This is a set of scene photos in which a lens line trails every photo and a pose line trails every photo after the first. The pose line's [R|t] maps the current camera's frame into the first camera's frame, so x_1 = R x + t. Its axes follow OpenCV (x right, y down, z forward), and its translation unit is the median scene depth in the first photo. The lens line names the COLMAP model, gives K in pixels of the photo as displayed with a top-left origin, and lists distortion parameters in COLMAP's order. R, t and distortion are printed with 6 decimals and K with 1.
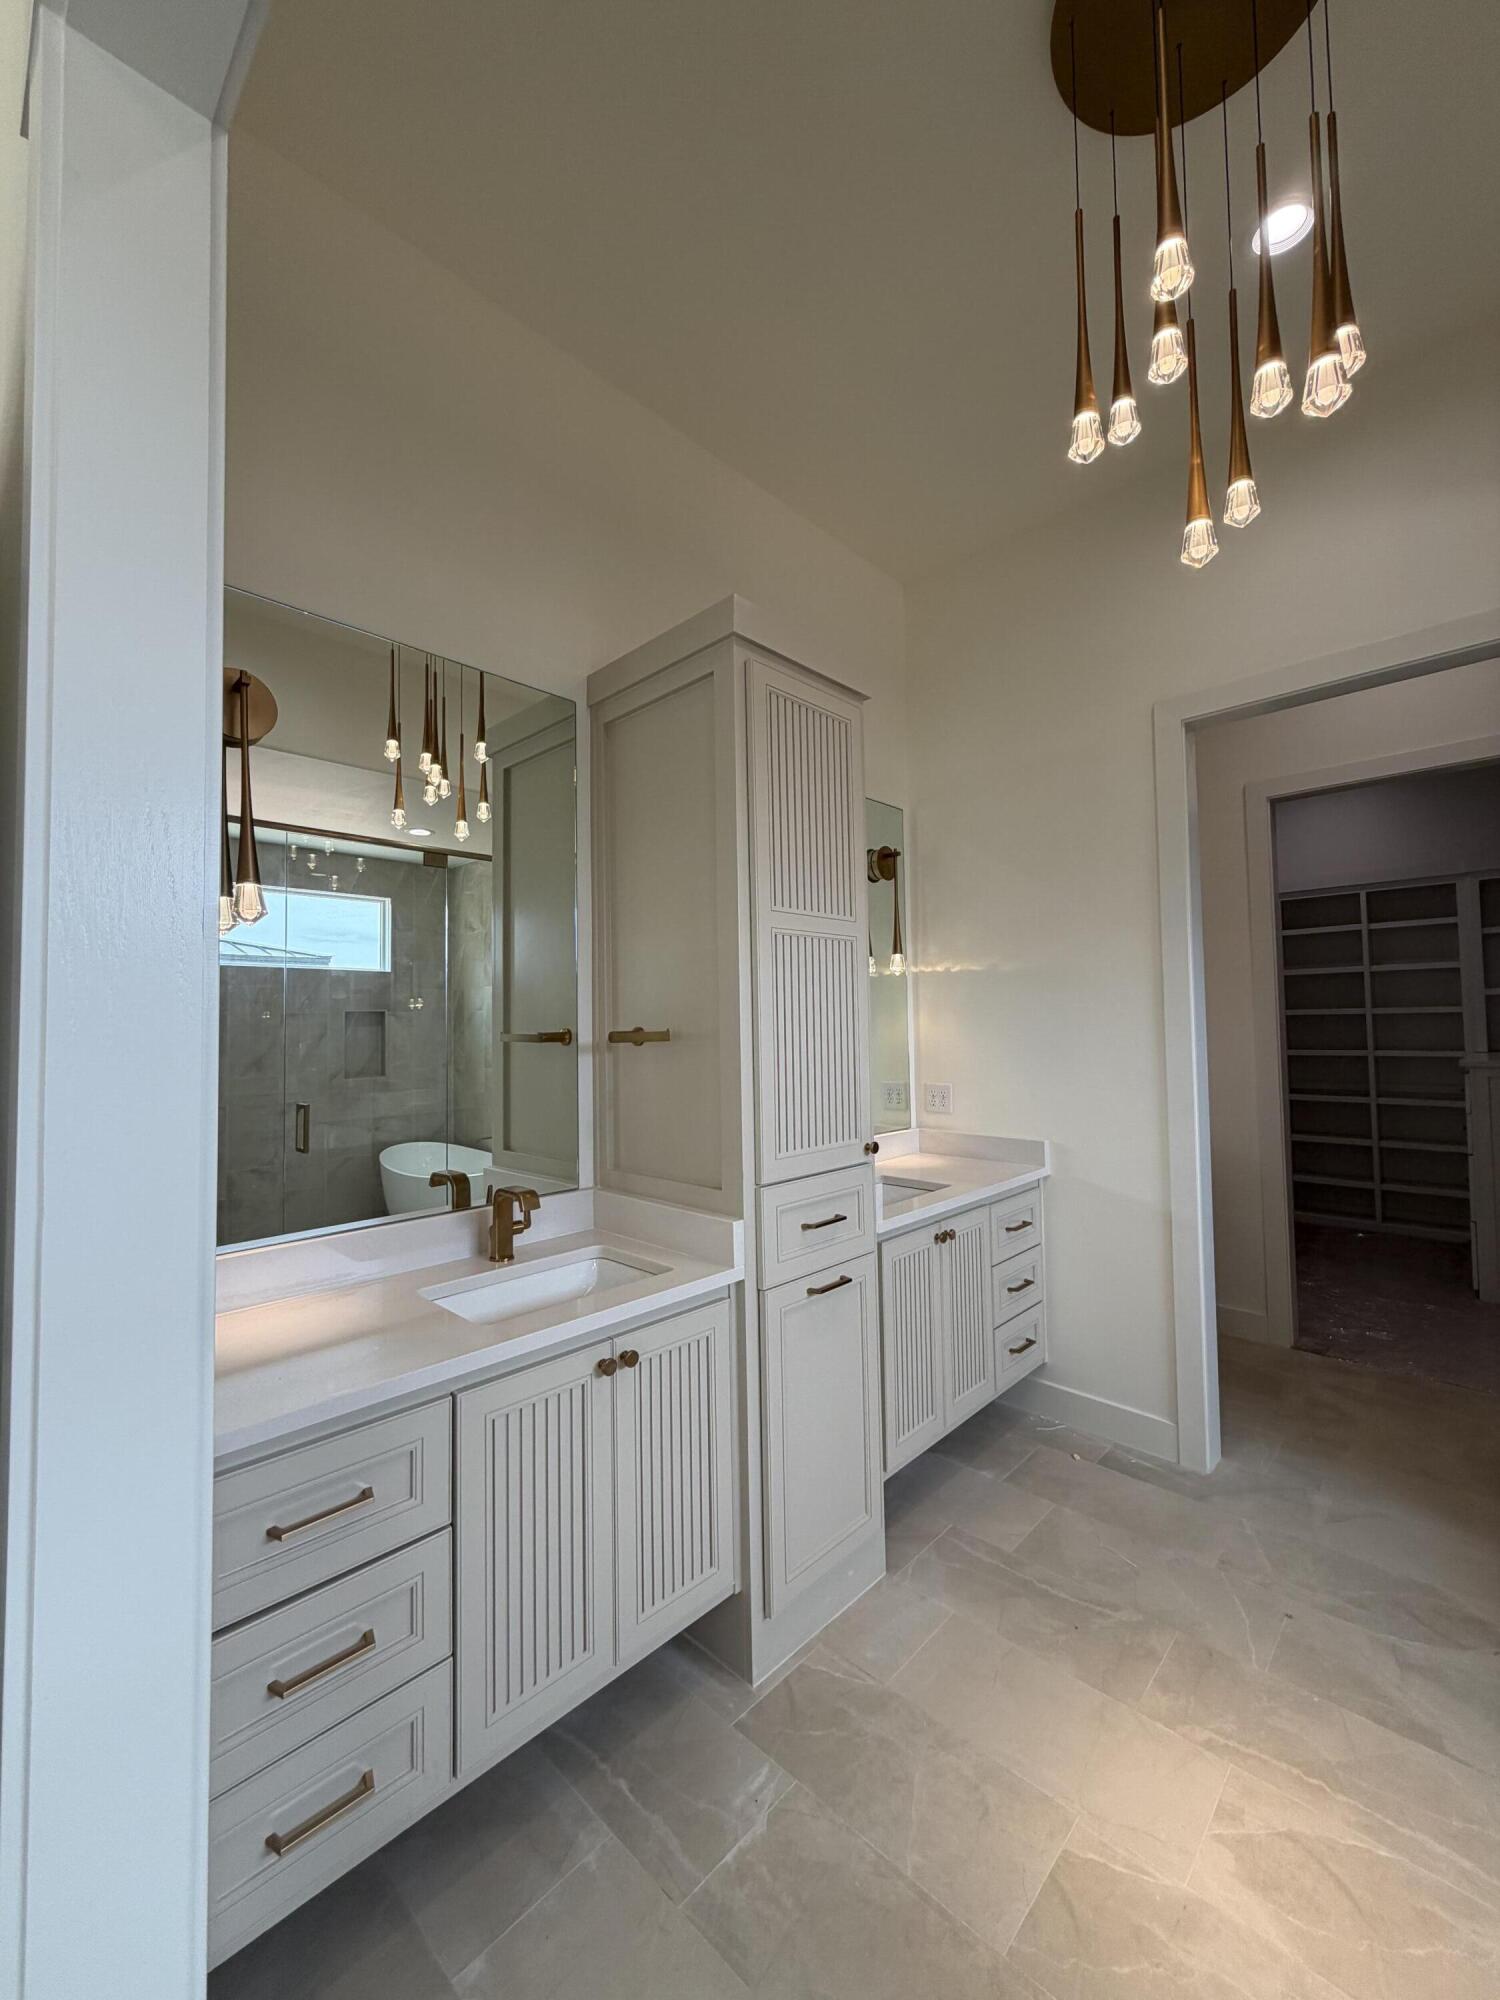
lens RADIAL K [[787.0, 0, 750.0], [0, 787.0, 1000.0], [0, 0, 1]] dist [-0.008059, 0.000493]
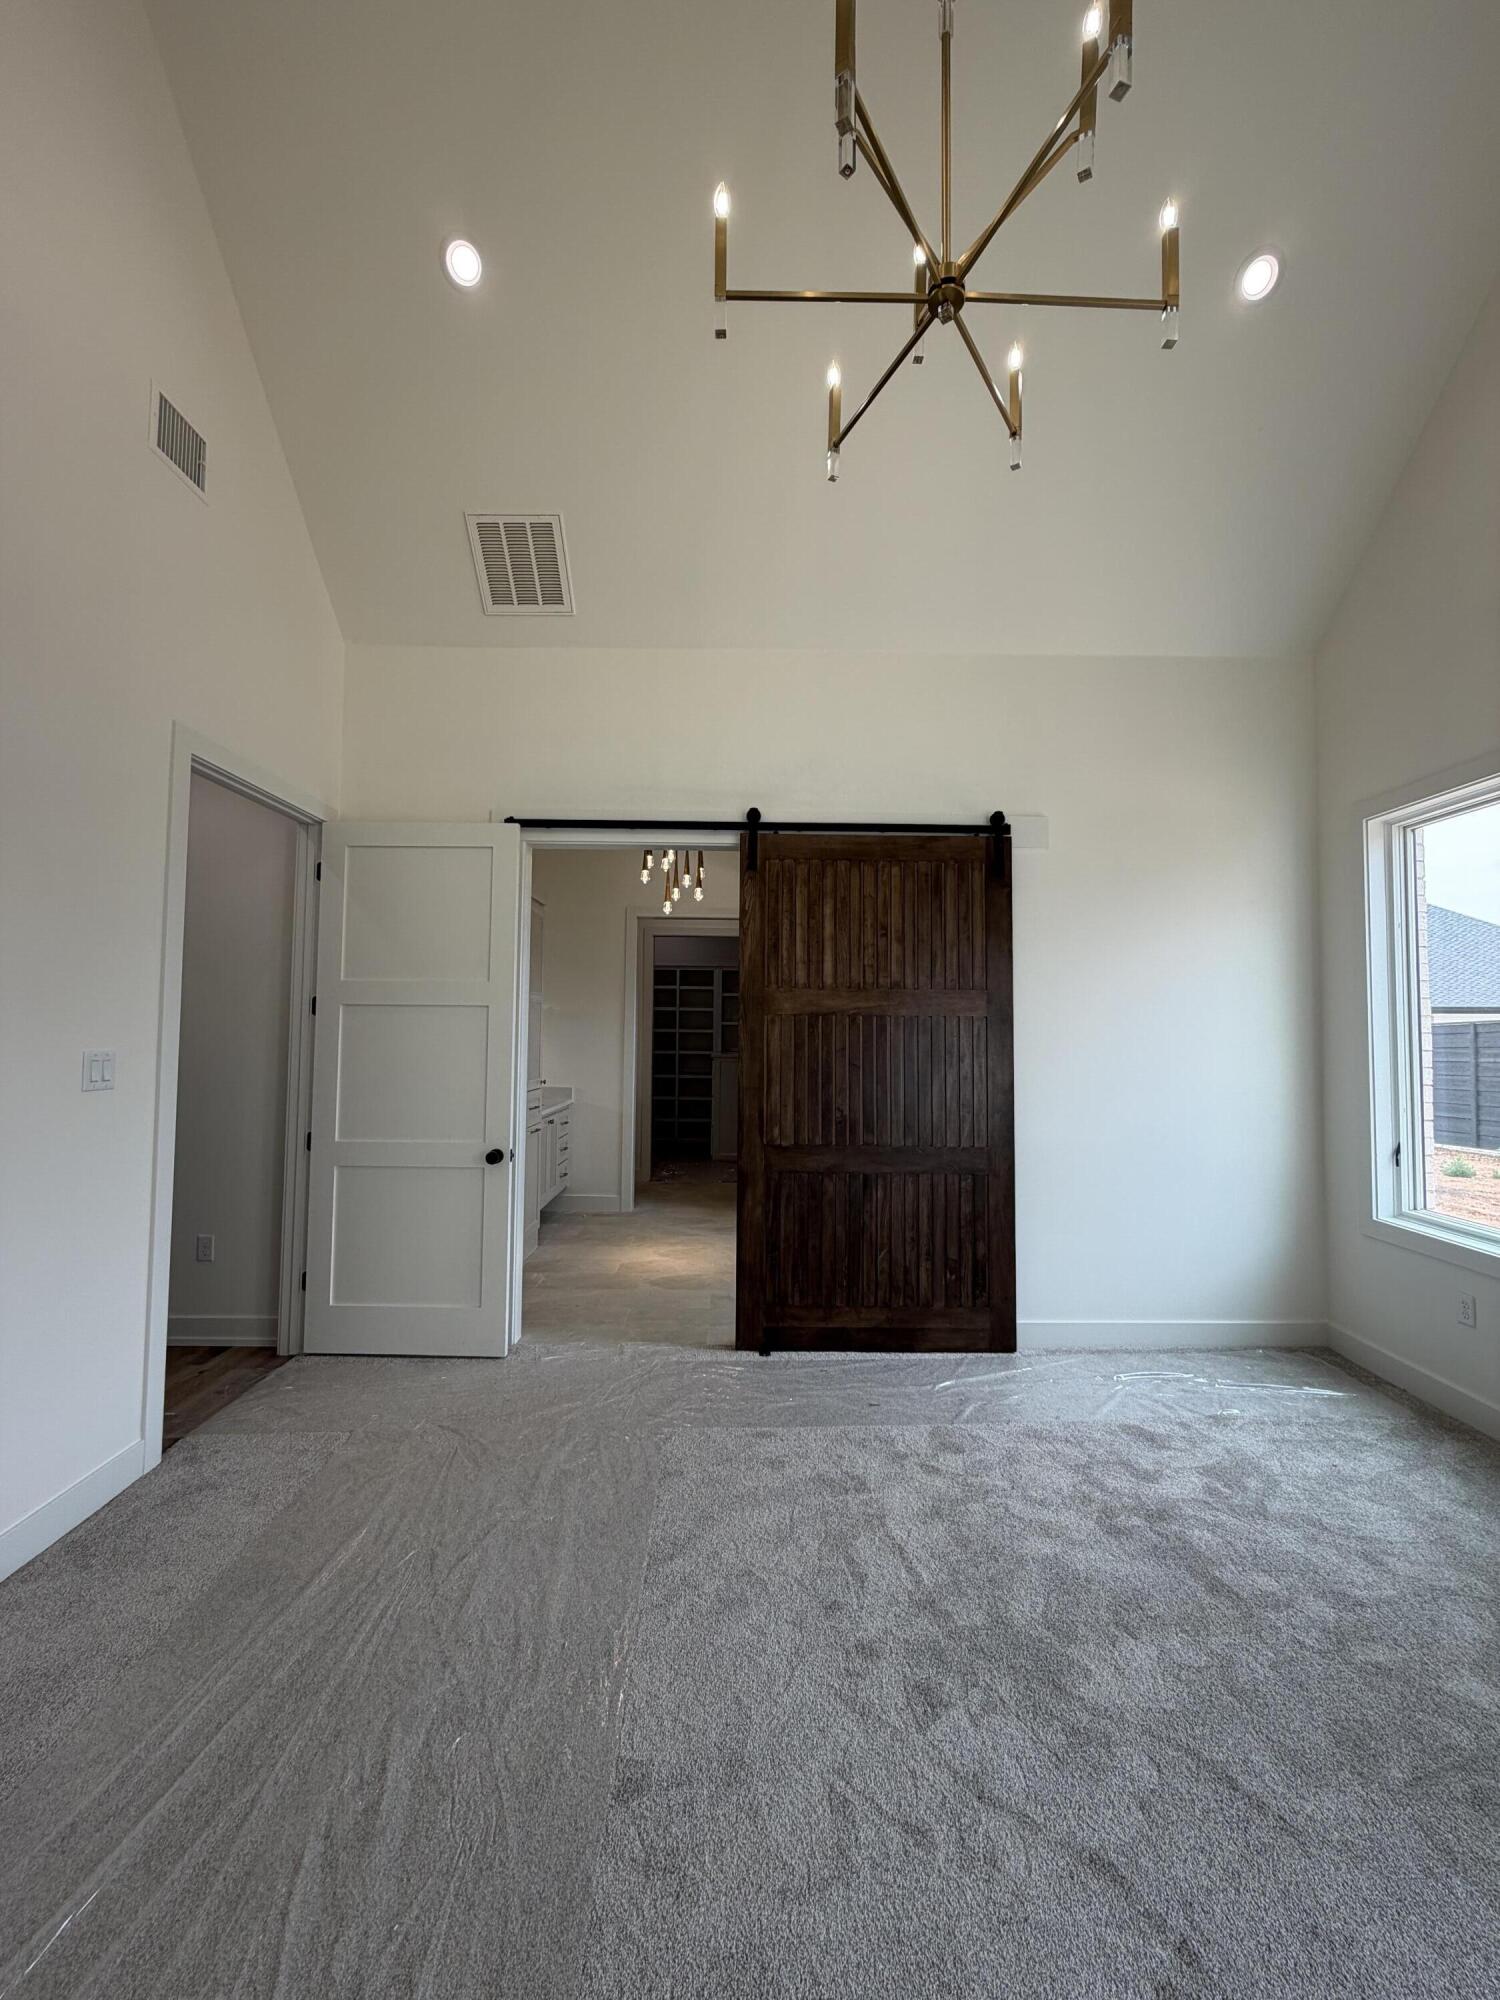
lens RADIAL K [[796.6, 0, 749.5], [0, 796.6, 995.5], [0, 0, 1]] dist [-0.000266, 0.000274]
pose [[0.709289, 0.056039, 0.702687, -0.953583], [-0.046203, 0.998387, -0.032984, -0.036372], [-0.703402, -0.009071, 0.710734, -1.060724]]
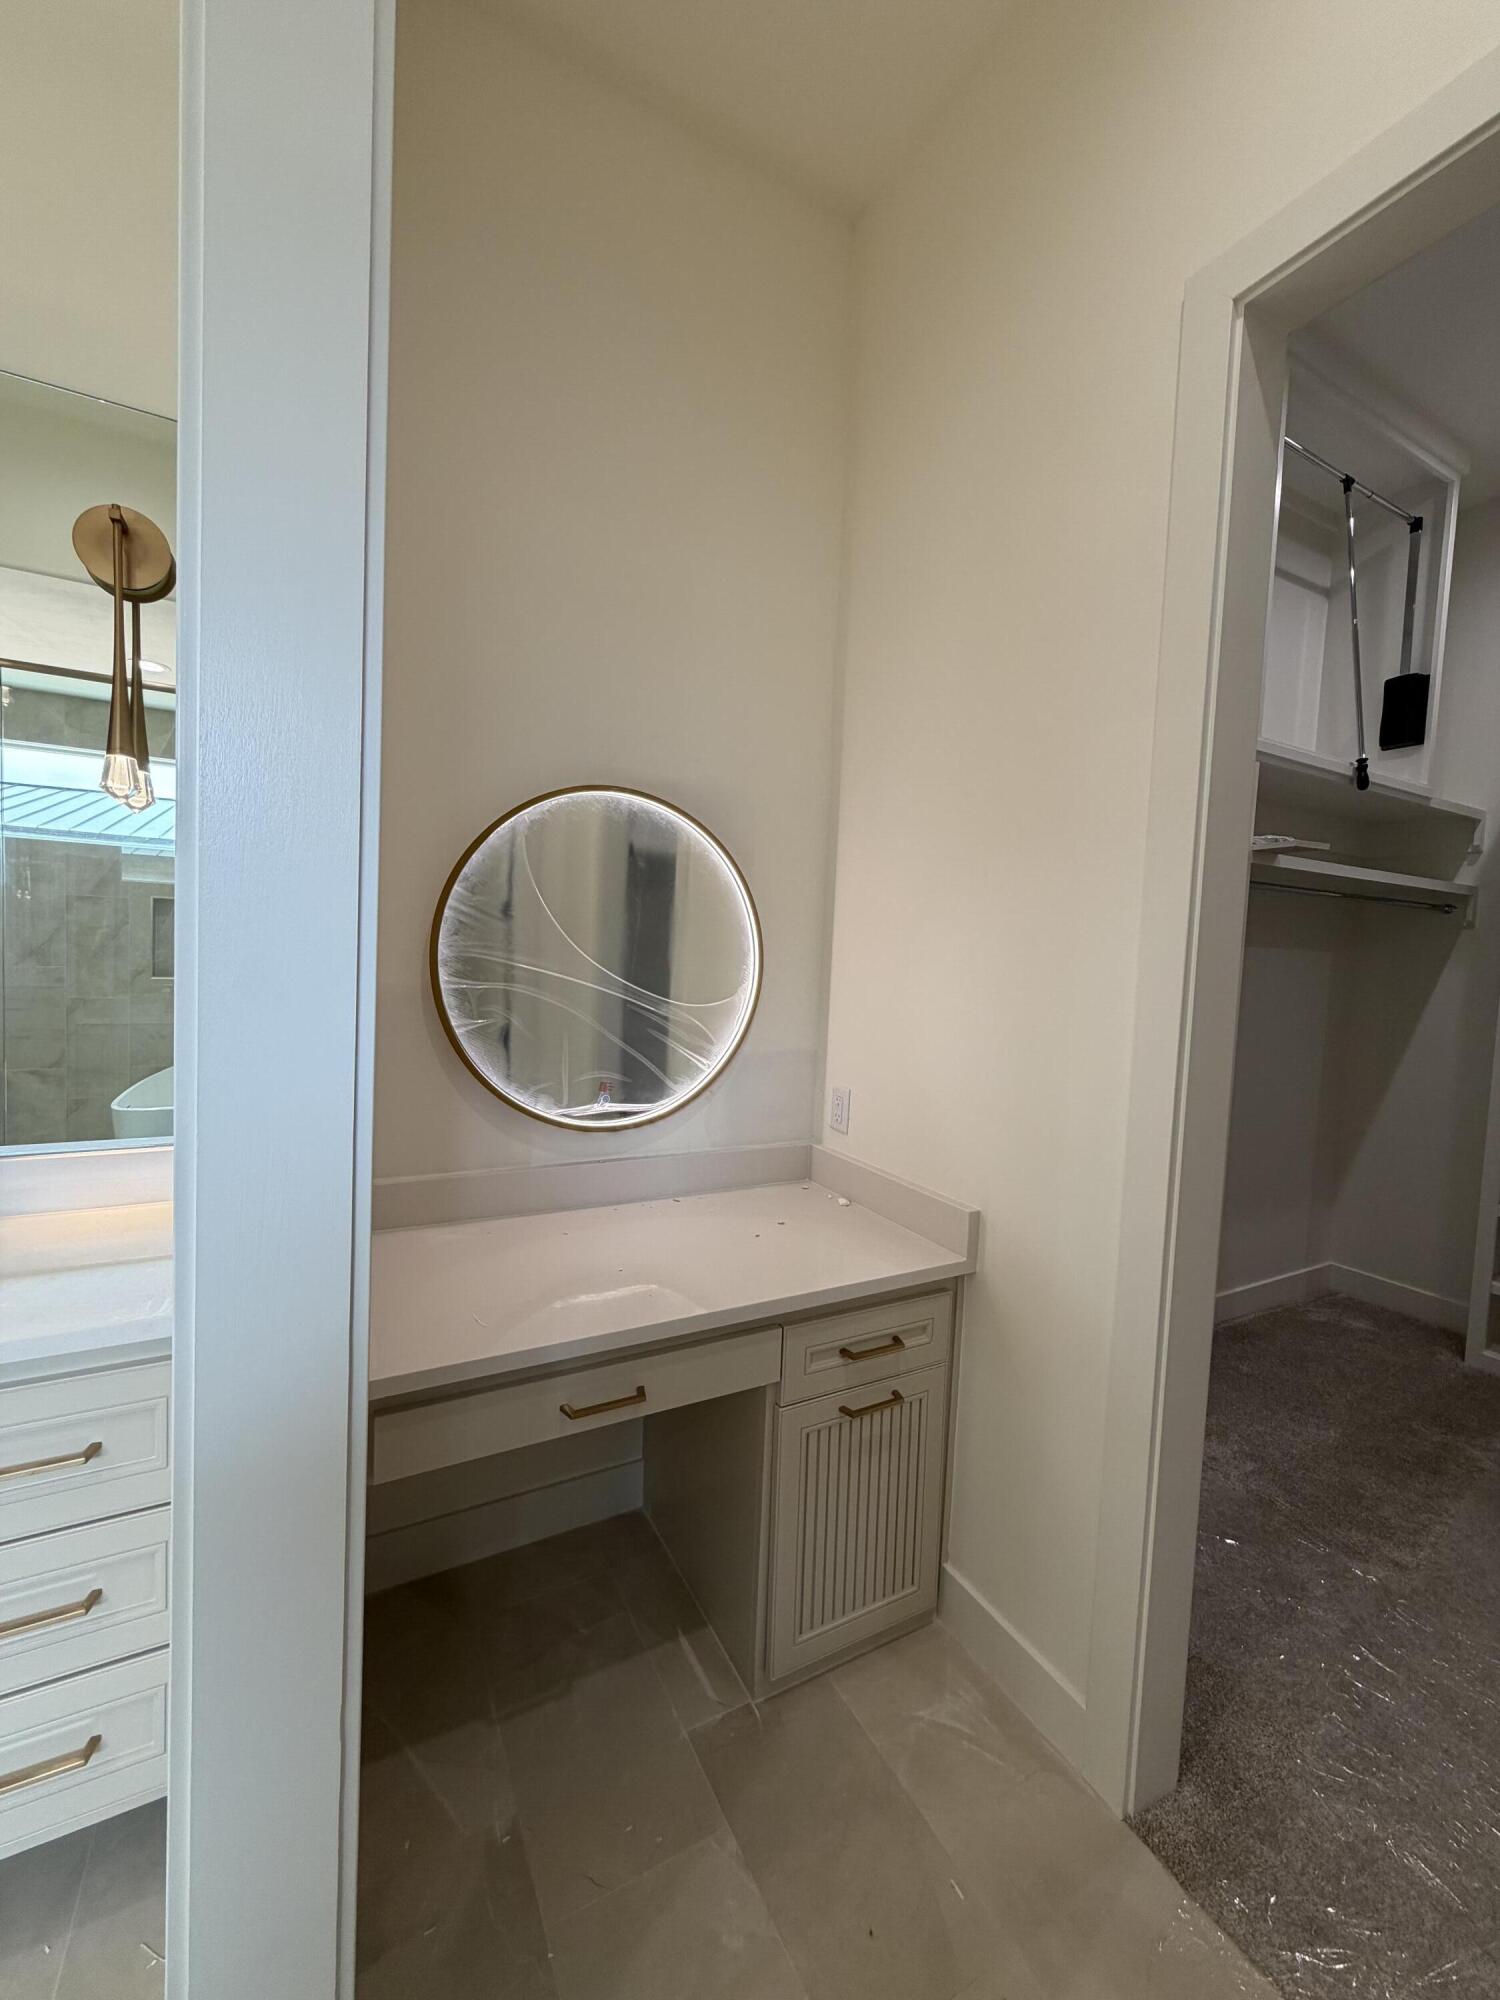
lens RADIAL K [[796.6, 0, 749.5], [0, 796.6, 995.5], [0, 0, 1]] dist [-0.000266, 0.000274]
pose [[0.952338, 0.068395, -0.297278, 1.081855], [-0.040566, 0.994280, 0.098801, 0.026958], [0.302335, -0.082032, 0.949665, 1.056421]]
